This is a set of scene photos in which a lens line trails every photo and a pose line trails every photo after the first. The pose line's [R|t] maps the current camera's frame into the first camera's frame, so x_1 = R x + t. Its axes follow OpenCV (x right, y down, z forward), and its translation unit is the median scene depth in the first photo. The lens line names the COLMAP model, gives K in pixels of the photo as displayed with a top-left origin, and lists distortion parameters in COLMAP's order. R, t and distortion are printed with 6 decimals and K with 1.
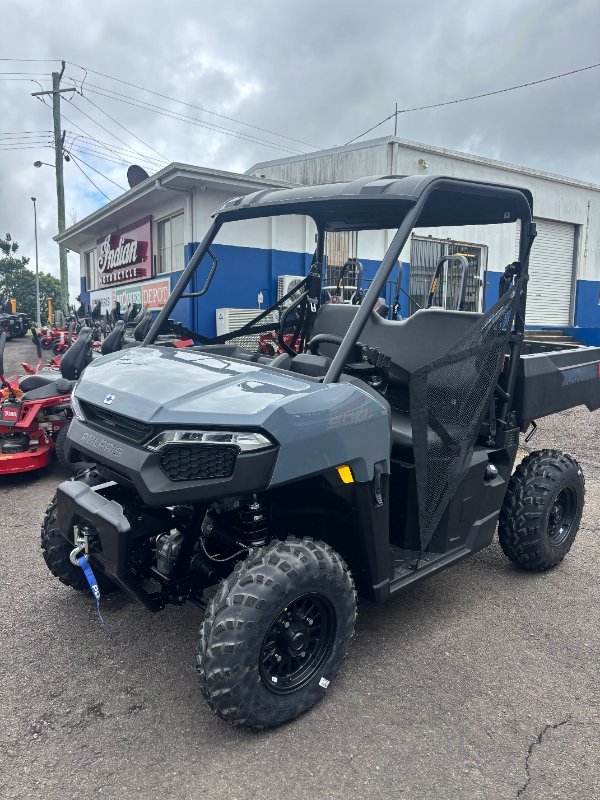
lens RADIAL K [[607.4, 0, 296.2], [0, 607.4, 407.8], [0, 0, 1]] dist [0.040888, -0.027505]
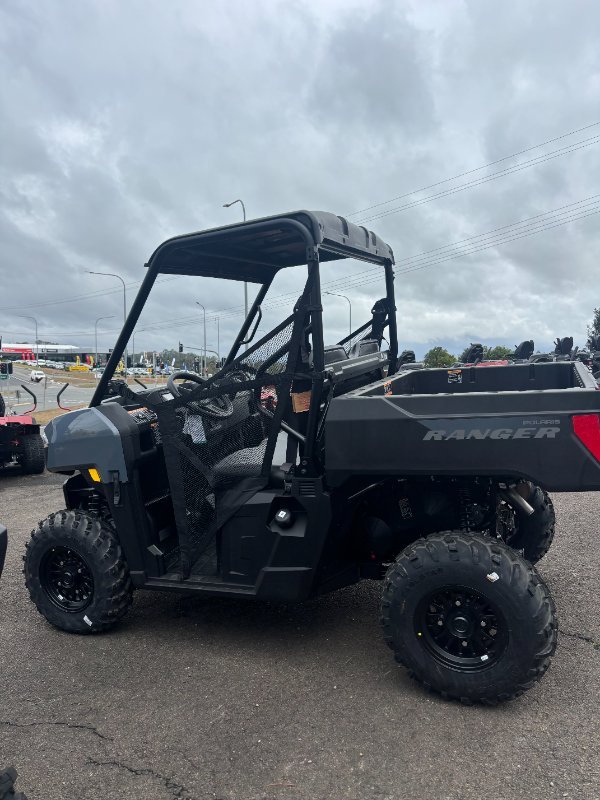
lens RADIAL K [[607.4, 0, 286.4], [0, 607.4, 396.7], [0, 0, 1]] dist [0.040888, -0.027505]
pose [[0.406615, 0.032158, -0.913034, 1.259082], [-0.090825, 0.995852, -0.005374, -0.083139], [0.909074, 0.085111, 0.407849, 0.665293]]
